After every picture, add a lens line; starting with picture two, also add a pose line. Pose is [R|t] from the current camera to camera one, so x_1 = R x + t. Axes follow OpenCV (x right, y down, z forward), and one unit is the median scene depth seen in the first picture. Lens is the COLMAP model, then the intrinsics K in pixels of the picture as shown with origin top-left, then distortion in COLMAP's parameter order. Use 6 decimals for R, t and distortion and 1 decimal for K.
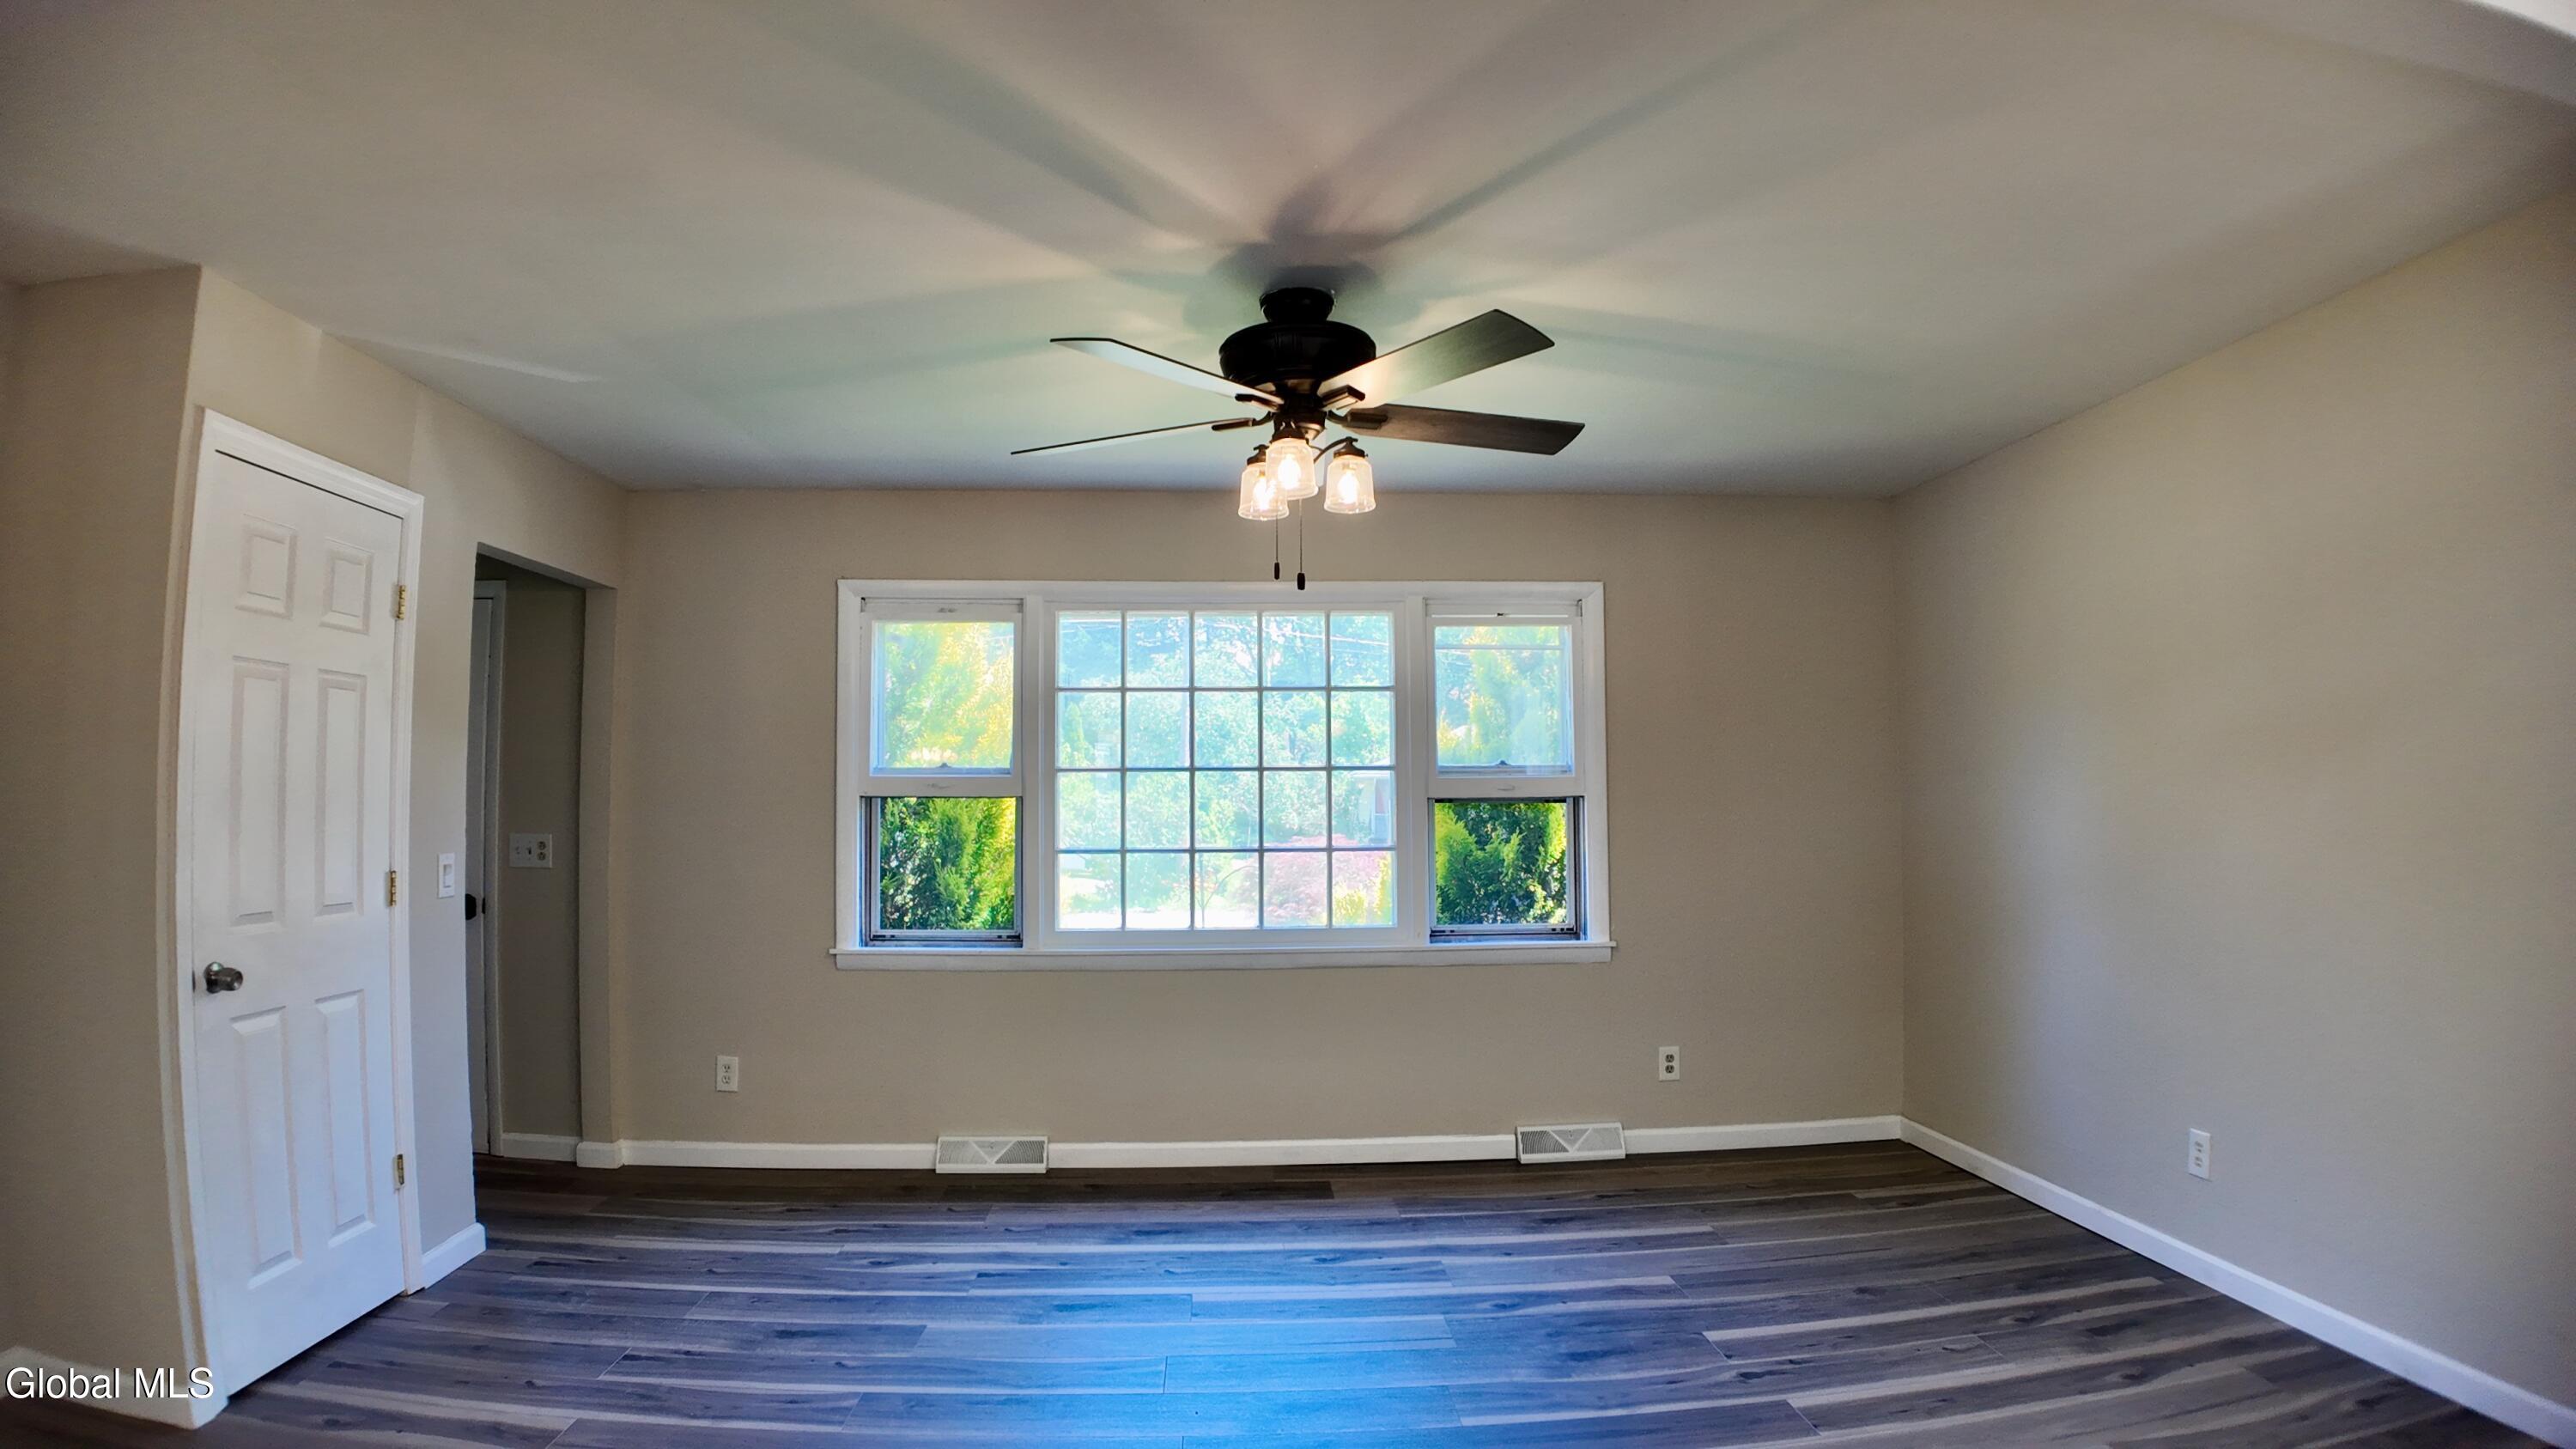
lens RADIAL K [[1251.0, 0, 1288.0], [0, 1251.0, 724.5], [0, 0, 1]] dist [-0.120863, -0.000355]
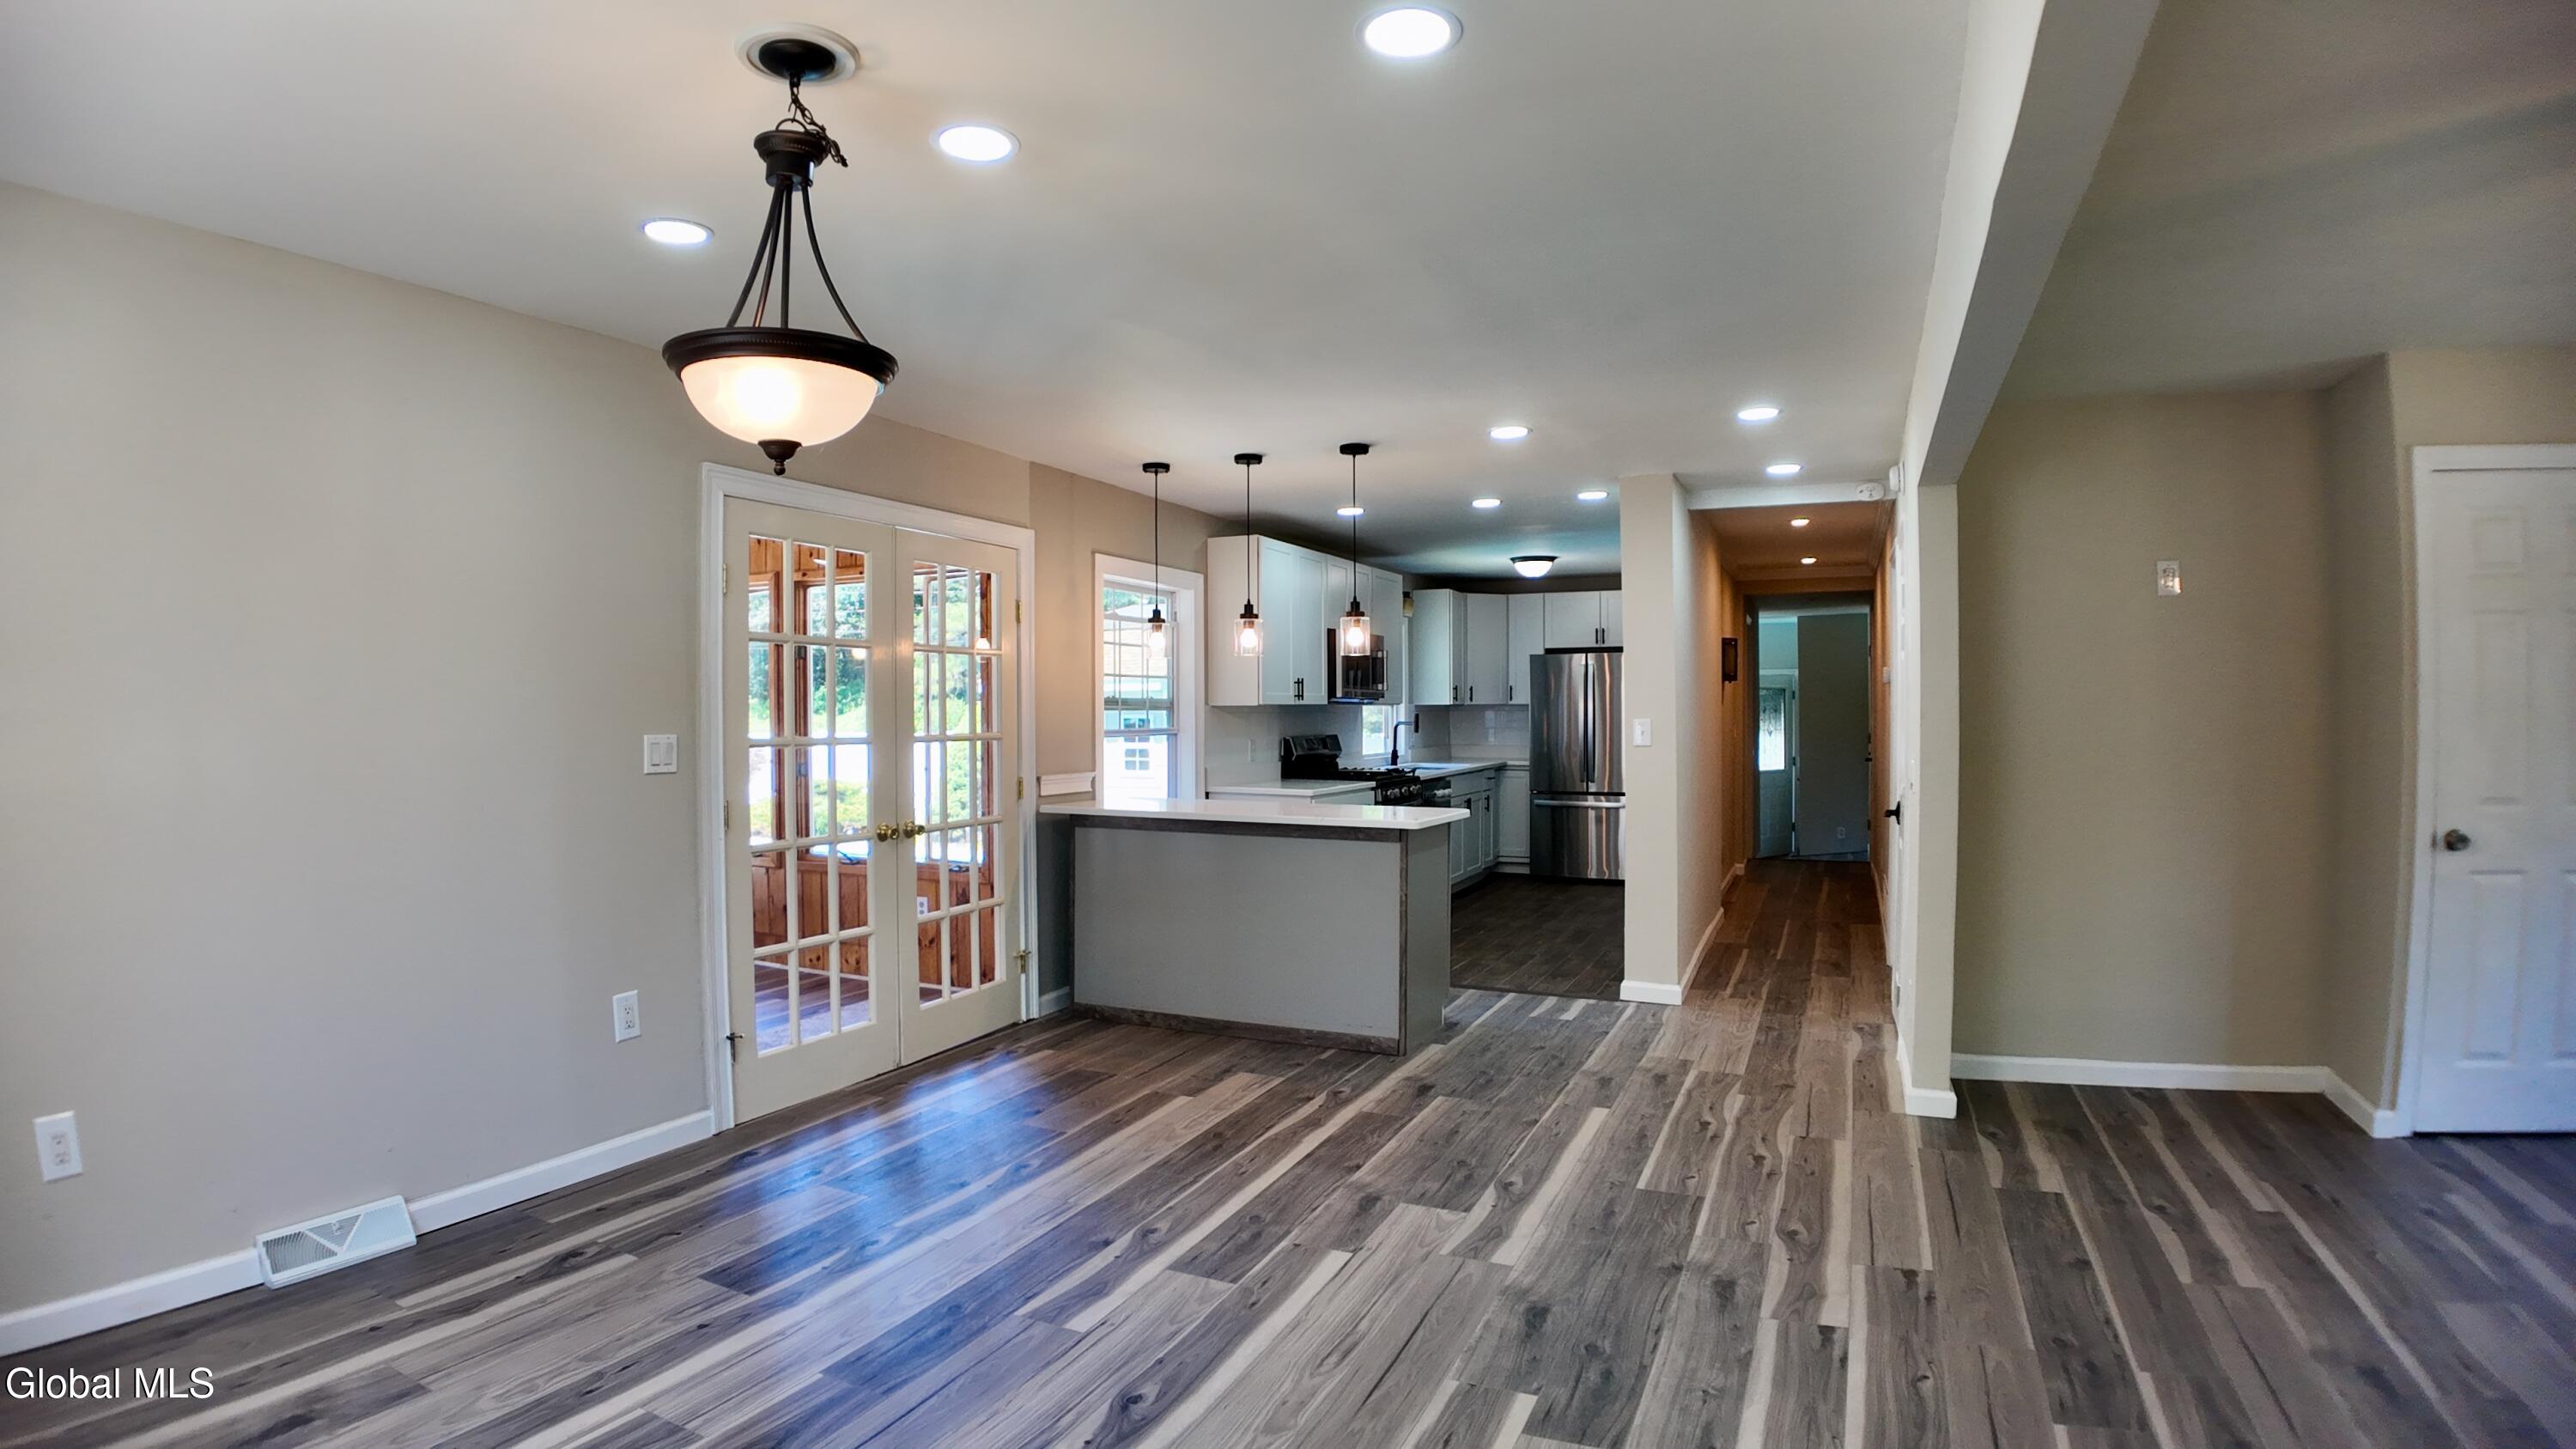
lens RADIAL K [[1251.0, 0, 1288.0], [0, 1251.0, 724.5], [0, 0, 1]] dist [-0.120863, -0.000355]
pose [[-0.465764, 0.011830, -0.884830, 0.590821], [0.062622, 0.997844, -0.019622, 0.008076], [0.882690, -0.064549, -0.465501, 0.199268]]
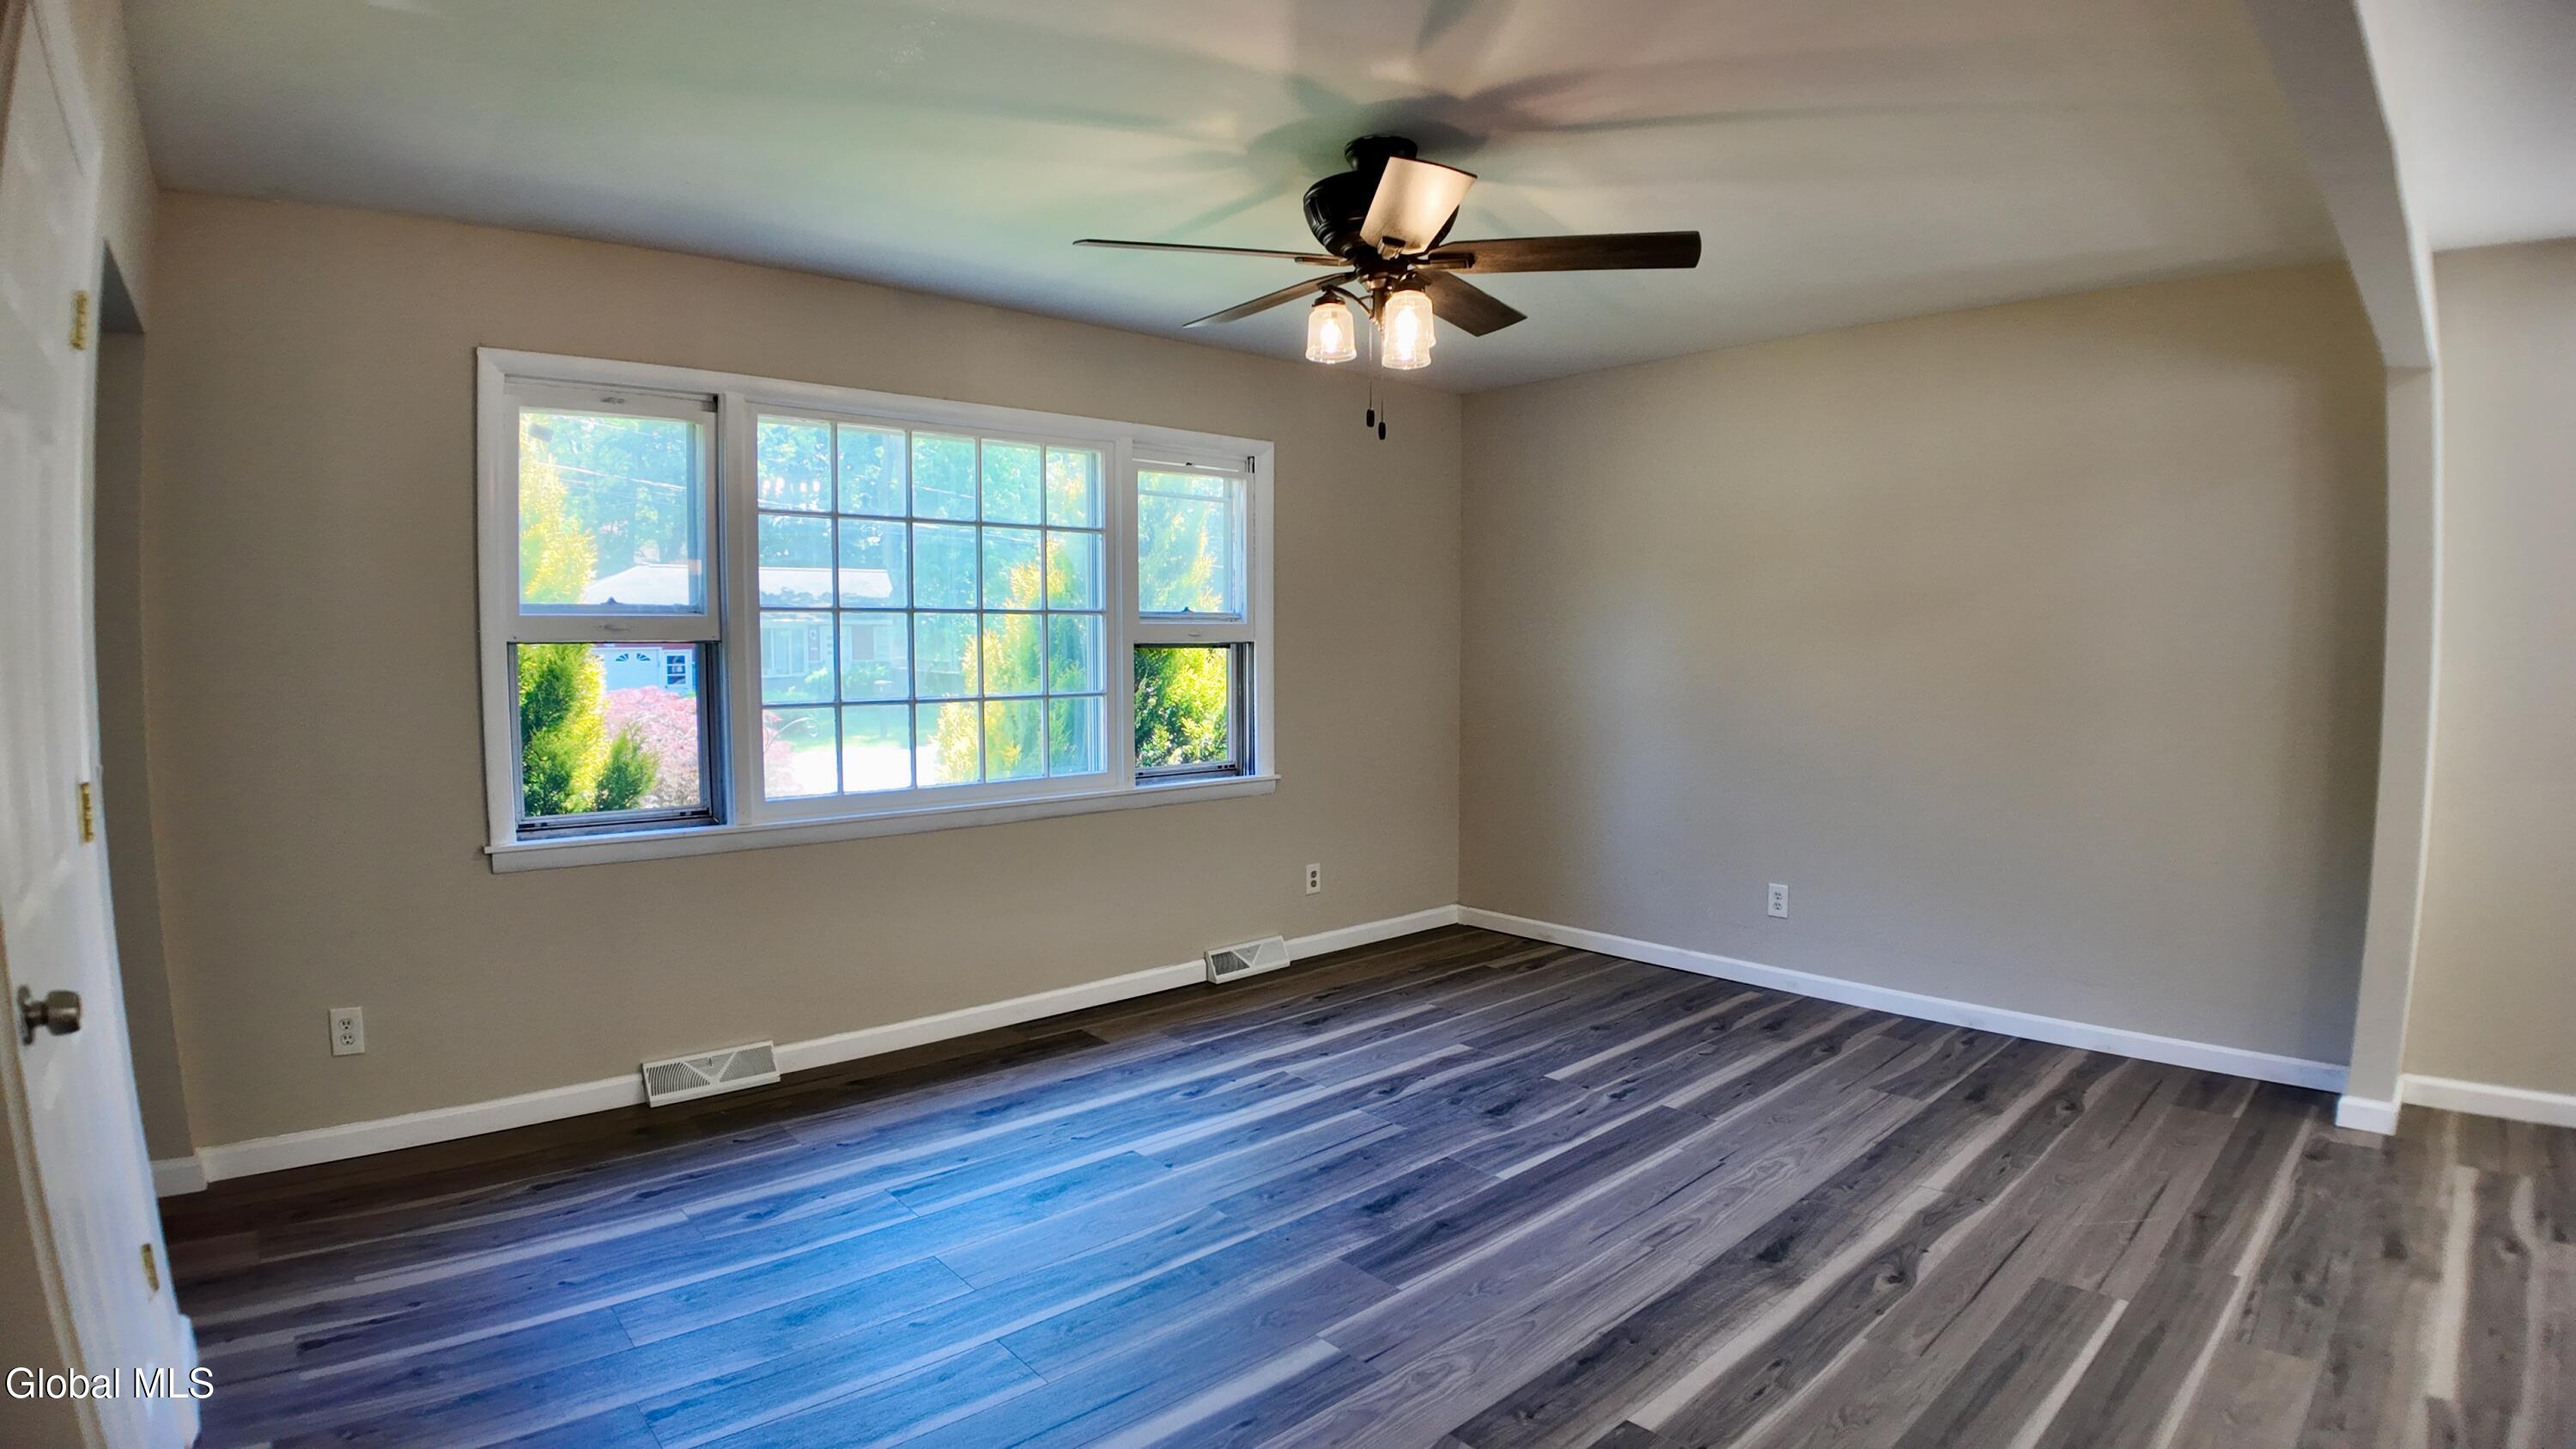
lens RADIAL K [[1250.5, 0, 1289.1], [0, 1250.5, 732.1], [0, 0, 1]] dist [-0.074158, -0.060732]
pose [[0.779769, -0.039971, 0.624790, -0.500904], [-0.041443, 0.992475, 0.115217, 0.010844], [-0.624694, -0.115736, 0.772245, 0.160083]]
